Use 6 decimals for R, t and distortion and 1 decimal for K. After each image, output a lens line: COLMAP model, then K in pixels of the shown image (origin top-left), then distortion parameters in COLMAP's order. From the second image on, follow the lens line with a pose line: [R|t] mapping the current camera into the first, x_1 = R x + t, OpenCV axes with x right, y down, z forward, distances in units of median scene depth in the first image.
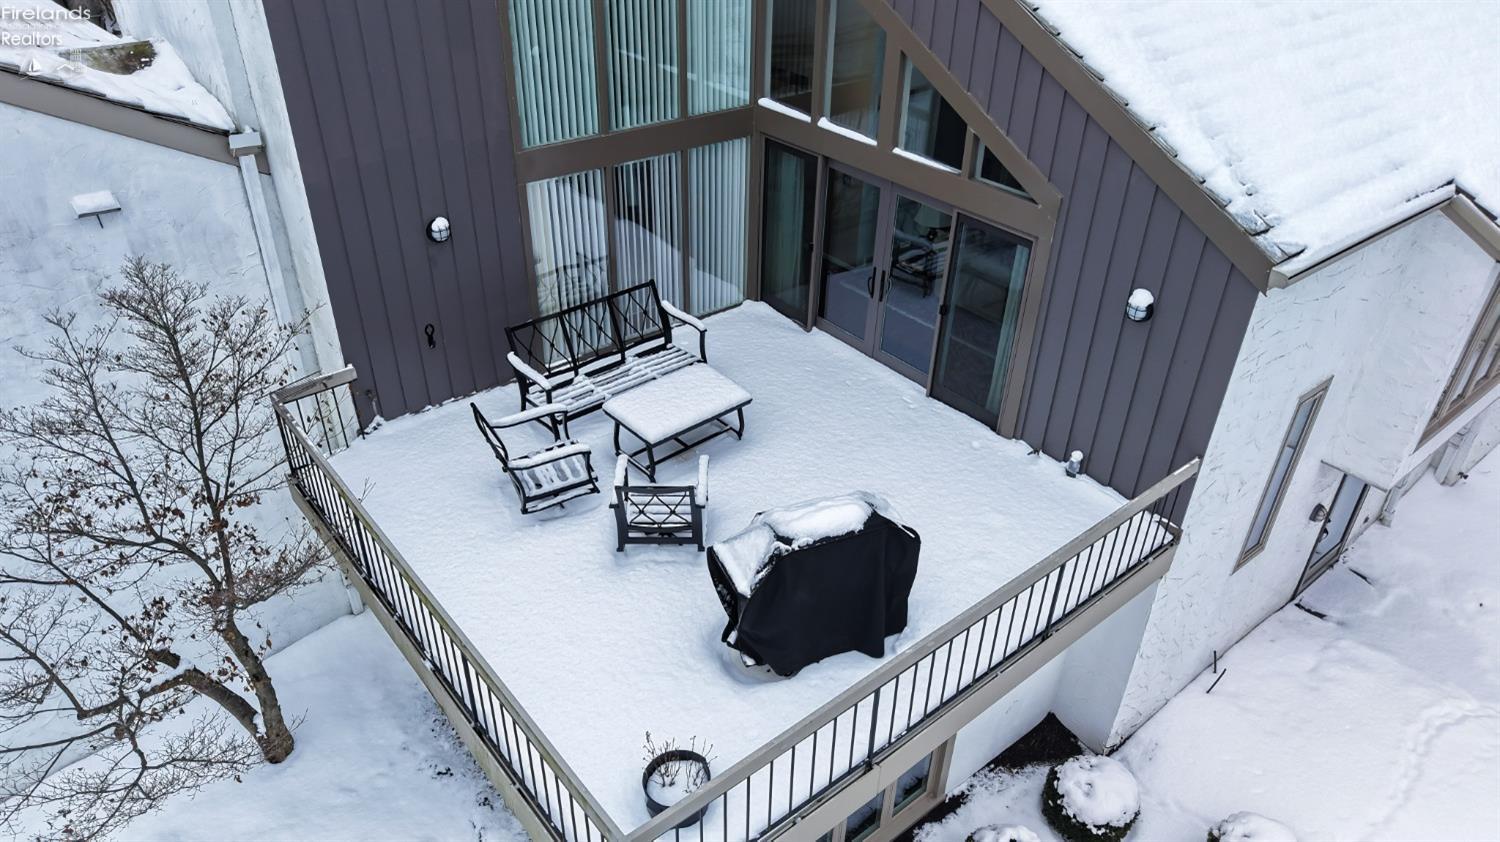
lens RADIAL K [[1000.3, 0, 746.2], [0, 1000.3, 430.6], [0, 0, 1]] dist [0.029469, -0.030987]
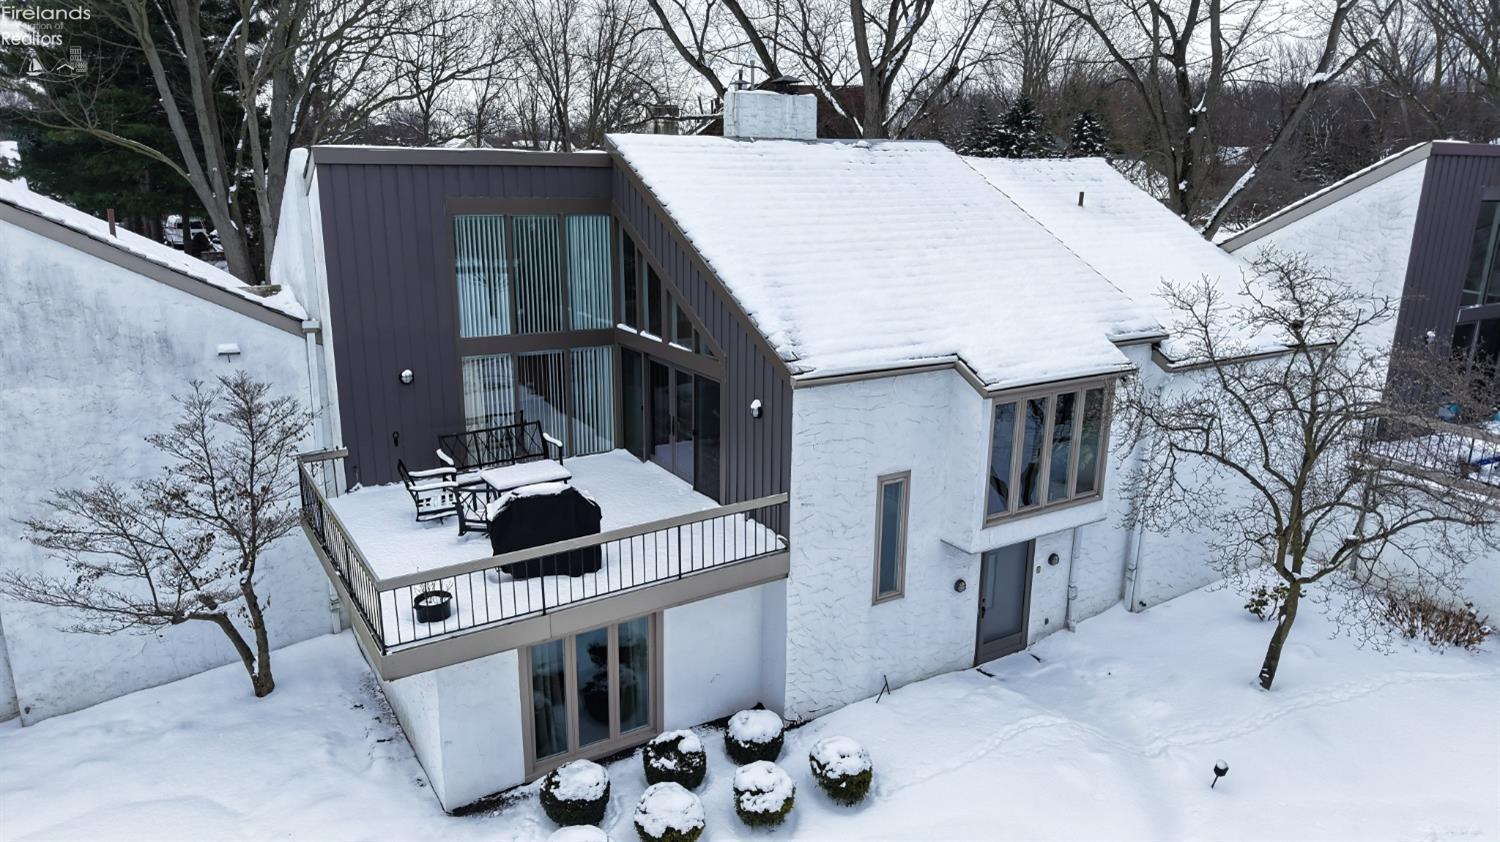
lens RADIAL K [[1000.3, 0, 752.3], [0, 1000.3, 426.1], [0, 0, 1]] dist [0.029469, -0.030987]
pose [[0.992444, 0.023205, -0.120482, 0.514517], [-0.060346, 0.947291, -0.314640, 0.402033], [0.106830, 0.319533, 0.941534, -0.583008]]
